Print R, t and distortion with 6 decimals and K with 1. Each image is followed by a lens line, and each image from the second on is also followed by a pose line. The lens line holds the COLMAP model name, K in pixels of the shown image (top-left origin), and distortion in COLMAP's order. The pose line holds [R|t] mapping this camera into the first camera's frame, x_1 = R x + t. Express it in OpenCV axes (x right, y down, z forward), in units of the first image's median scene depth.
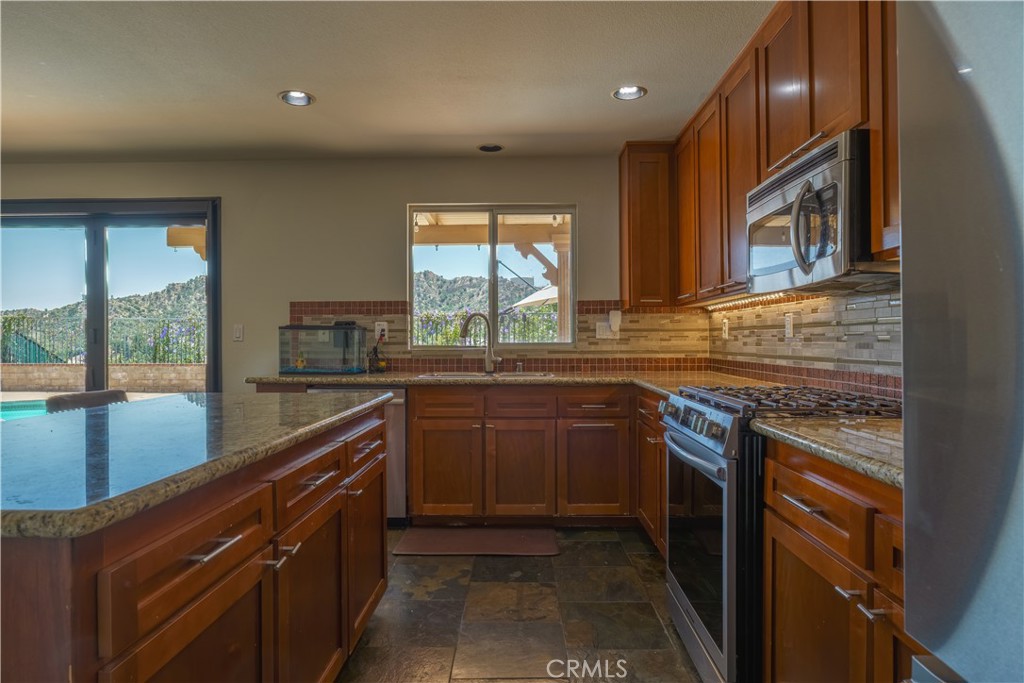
lens RADIAL K [[600.3, 0, 512.0], [0, 600.3, 341.5], [0, 0, 1]] dist [-0.046187, 0.042337]
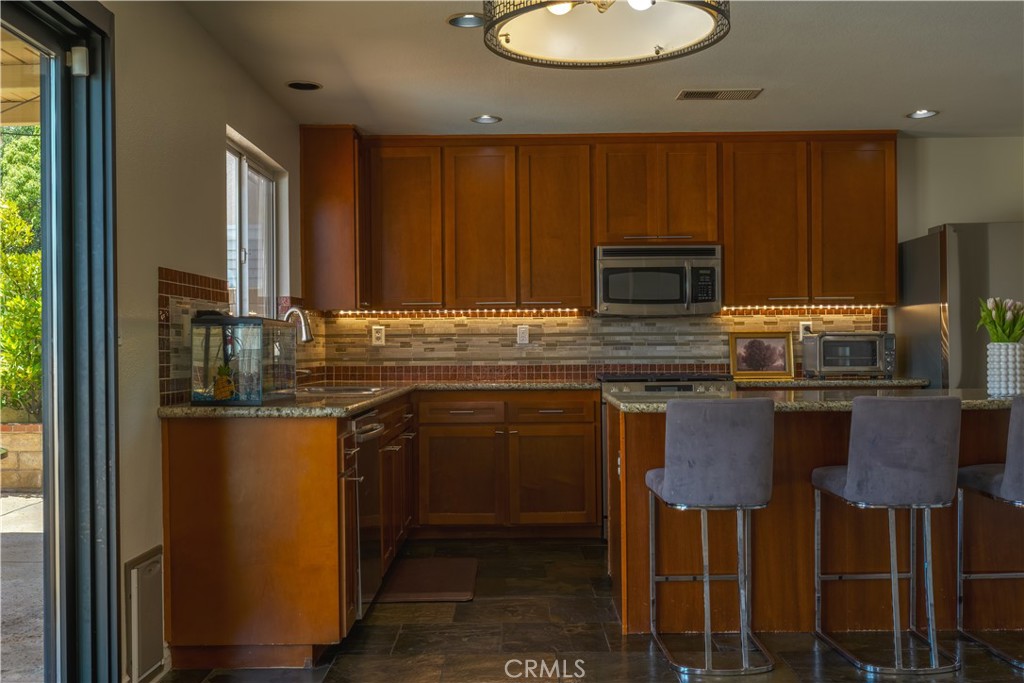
lens RADIAL K [[1009.4, 0, 512.0], [0, 1009.4, 341.5], [0, 0, 1]] dist [0.000269, 0.013078]
pose [[-0.018261, 0.009346, 0.999790, -1.352420], [0.009145, 0.999916, -0.009181, 0.006830], [-0.999791, 0.008975, -0.018345, 0.808149]]
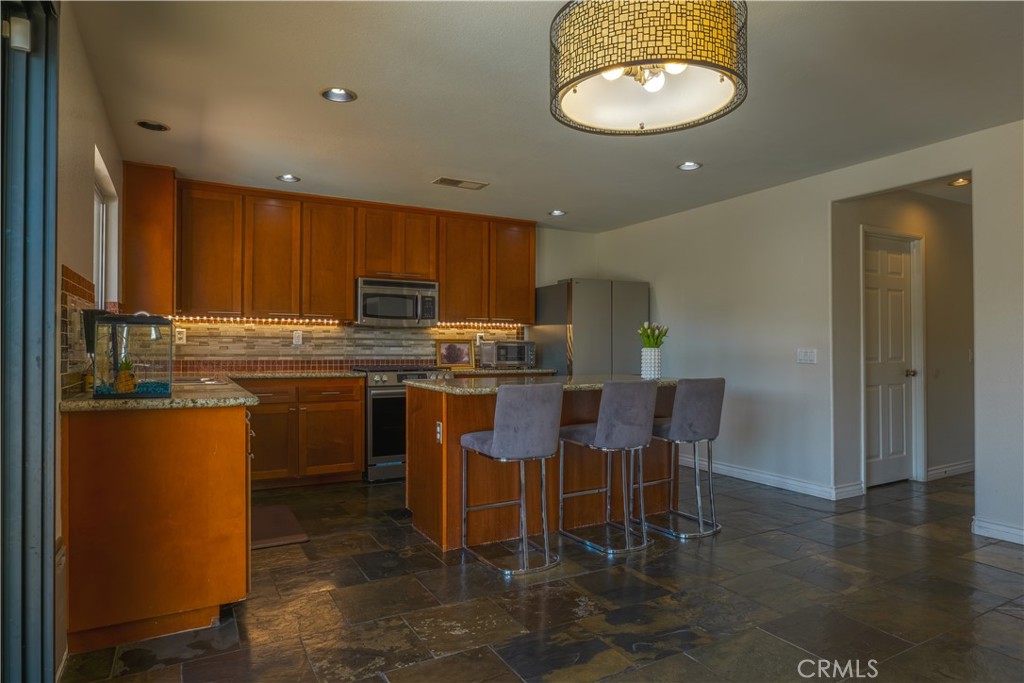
lens RADIAL K [[600.3, 0, 512.0], [0, 600.3, 341.5], [0, 0, 1]] dist [-0.046187, 0.042337]
pose [[-0.505353, 0.010678, 0.862847, -1.112272], [-0.001822, 0.999908, -0.013441, 0.006068], [-0.862911, -0.008365, -0.505287, 1.032786]]
